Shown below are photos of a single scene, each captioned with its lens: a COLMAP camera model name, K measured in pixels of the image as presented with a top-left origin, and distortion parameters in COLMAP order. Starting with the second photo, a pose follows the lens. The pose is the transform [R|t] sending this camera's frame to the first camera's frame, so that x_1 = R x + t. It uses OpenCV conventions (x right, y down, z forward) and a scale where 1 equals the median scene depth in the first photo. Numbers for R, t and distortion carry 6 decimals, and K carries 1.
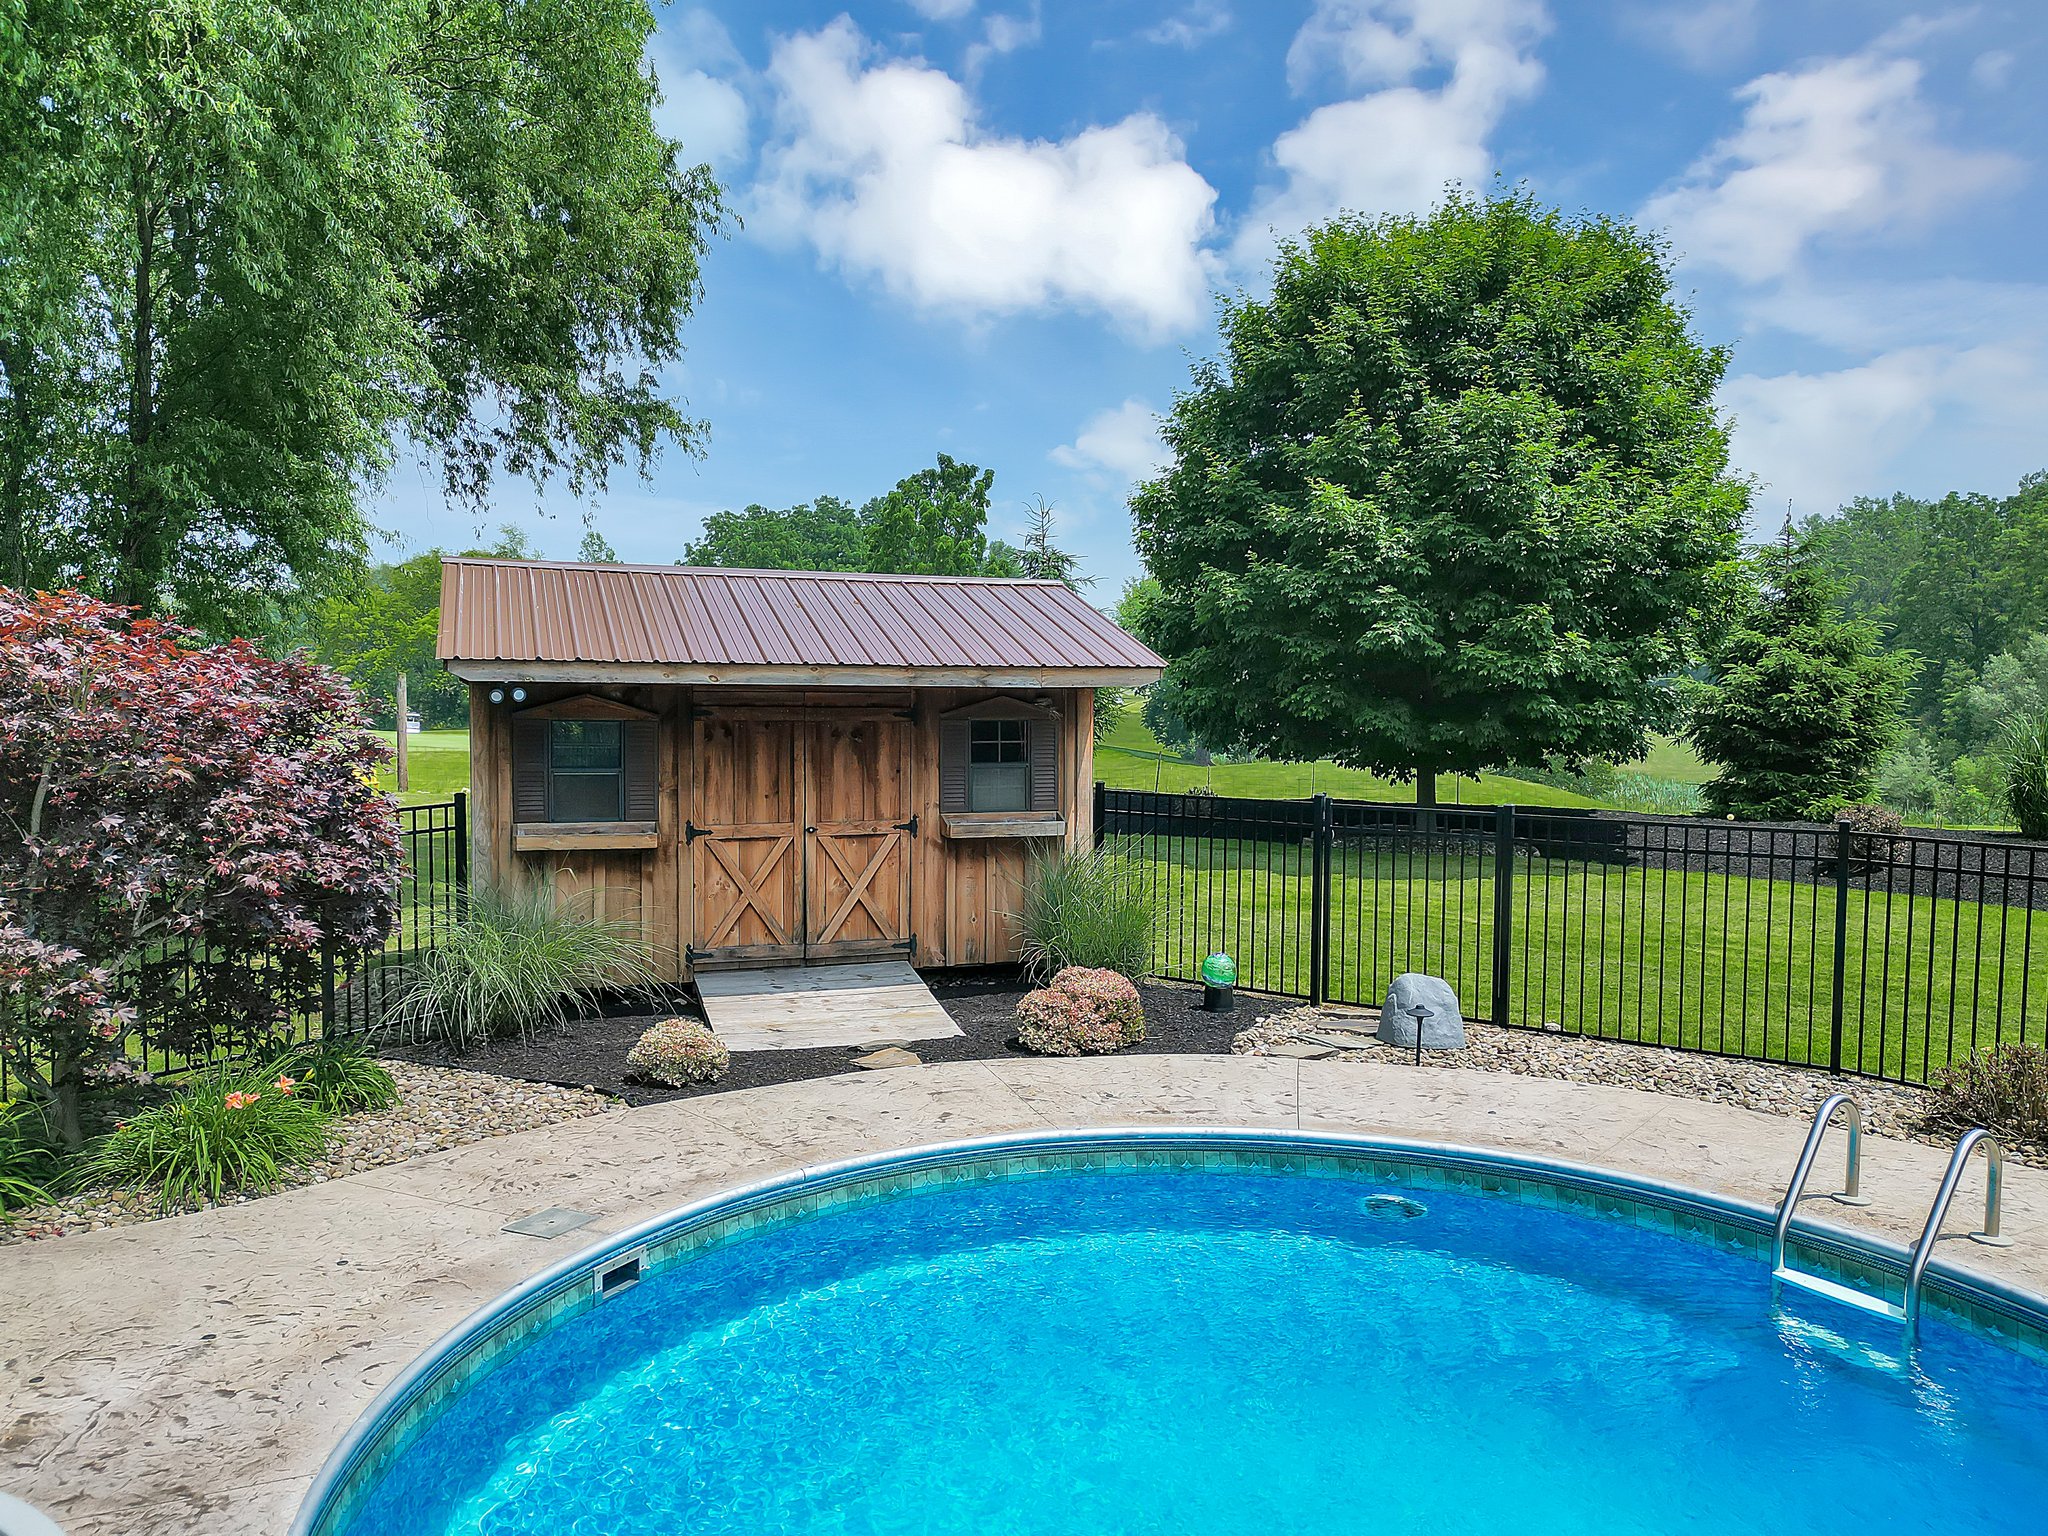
lens RADIAL K [[1382.6, 0, 1024.0], [0, 1382.6, 768.0], [0, 0, 1]] dist [0.031763, -0.043111]
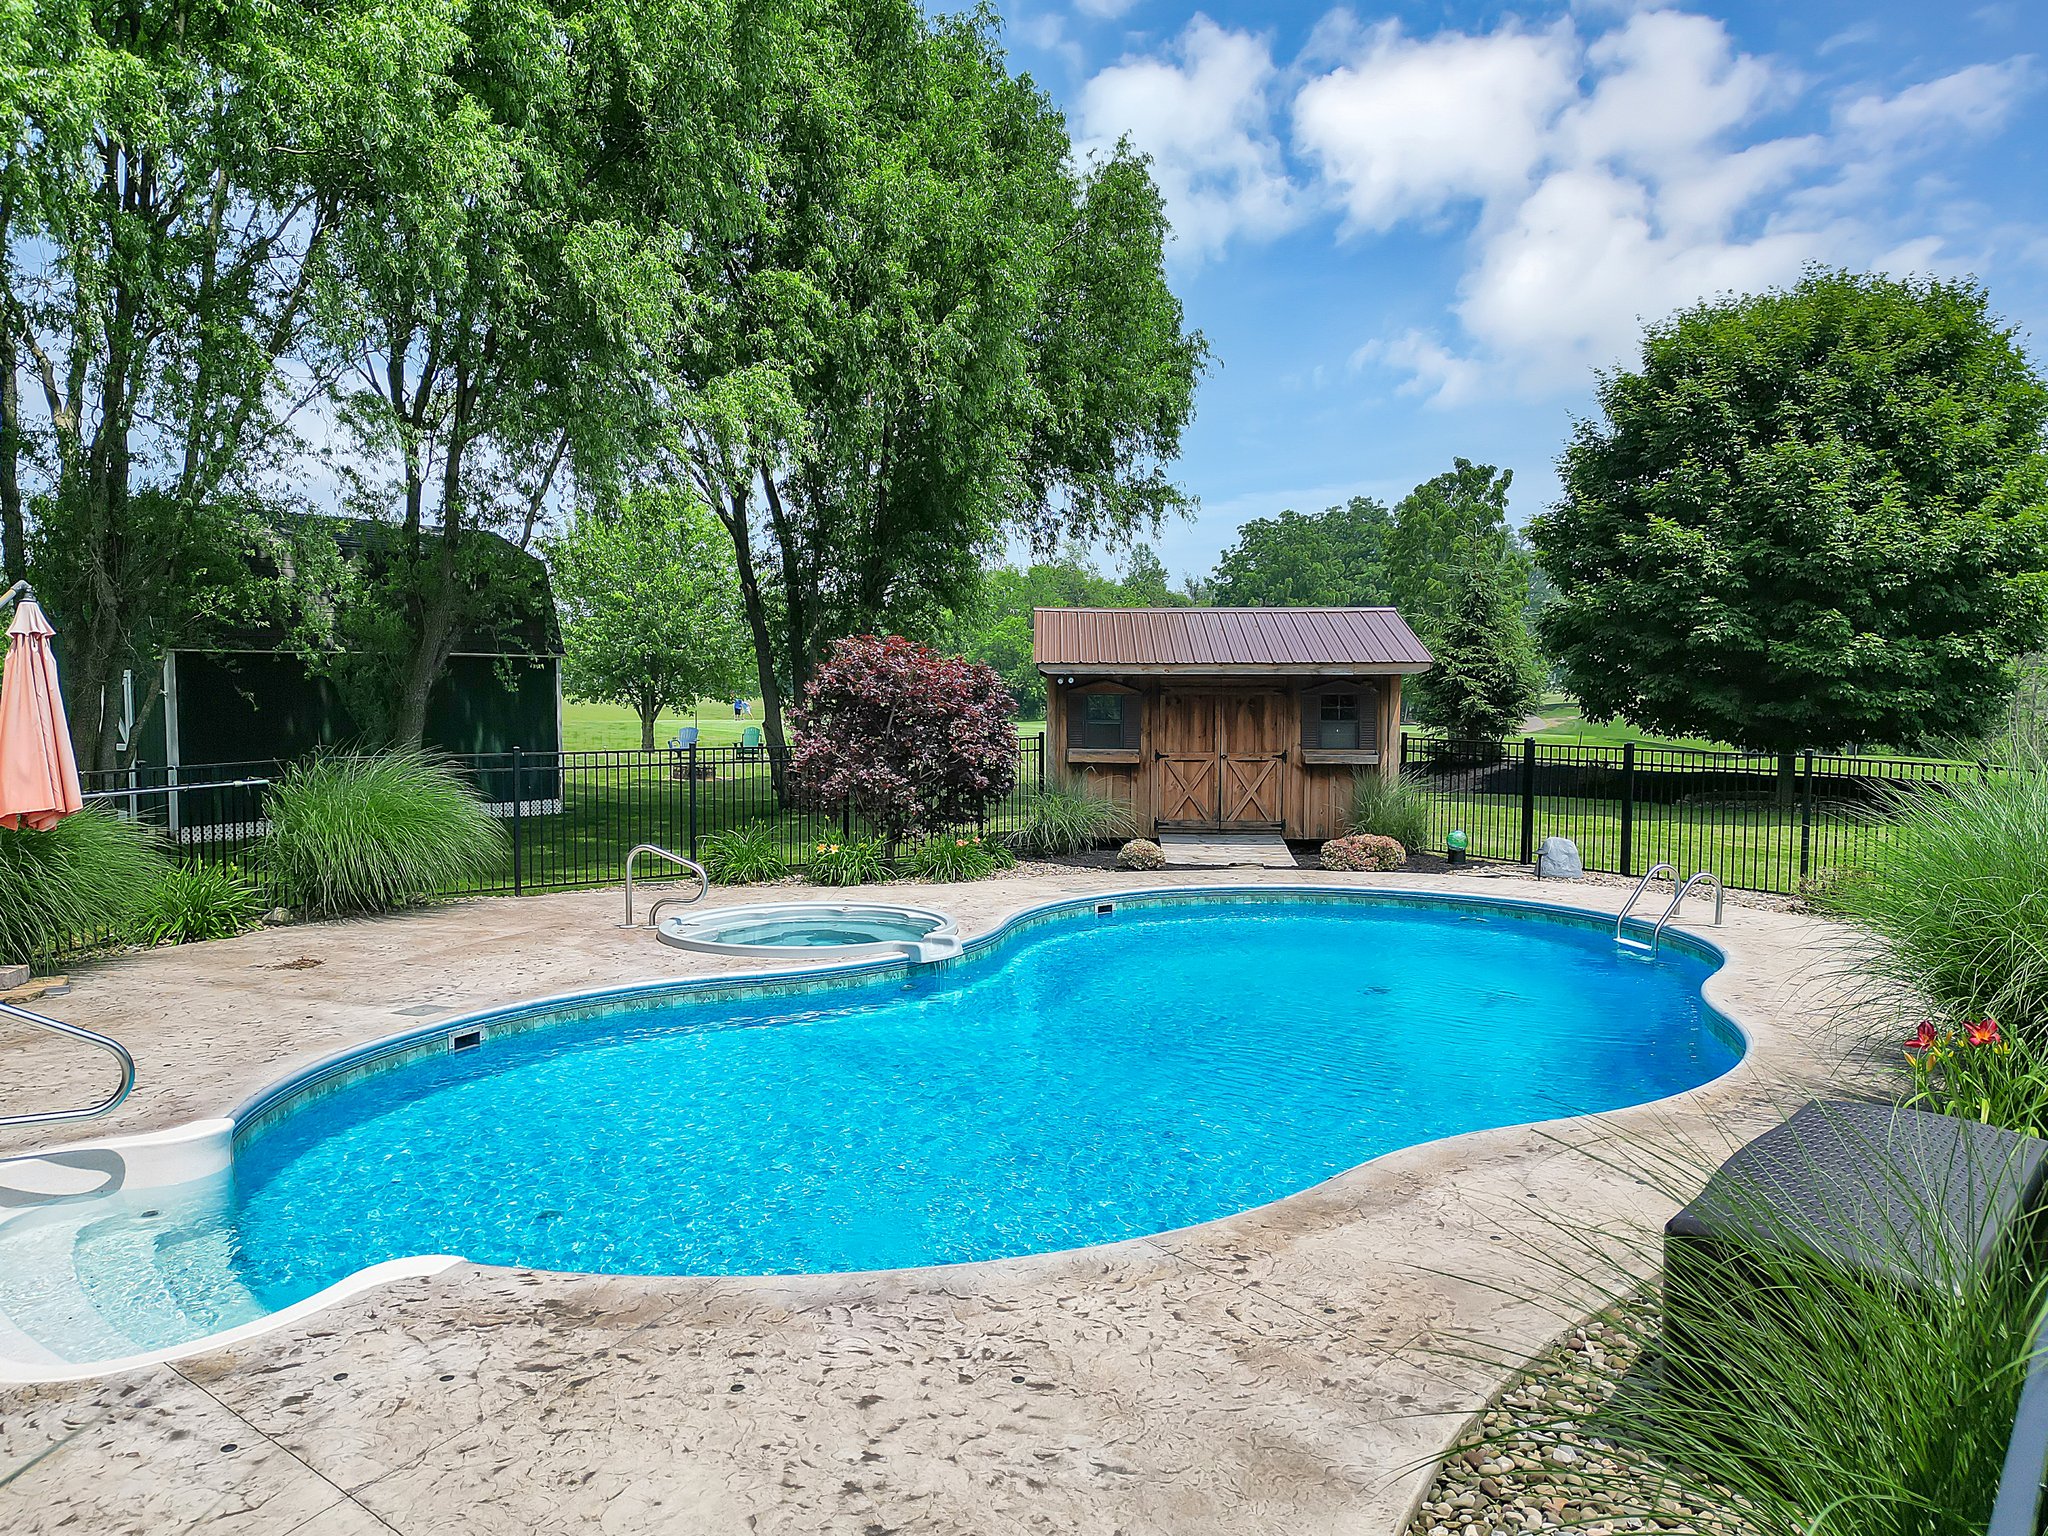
lens RADIAL K [[1474.4, 0, 1007.3], [0, 1474.4, 798.9], [0, 0, 1]] dist [0.137274, -0.378747]
pose [[0.923084, 0.026366, -0.383693, 0.206129], [-0.019590, 0.999576, 0.021558, 0.041153], [0.384098, -0.012384, 0.923209, -0.555256]]
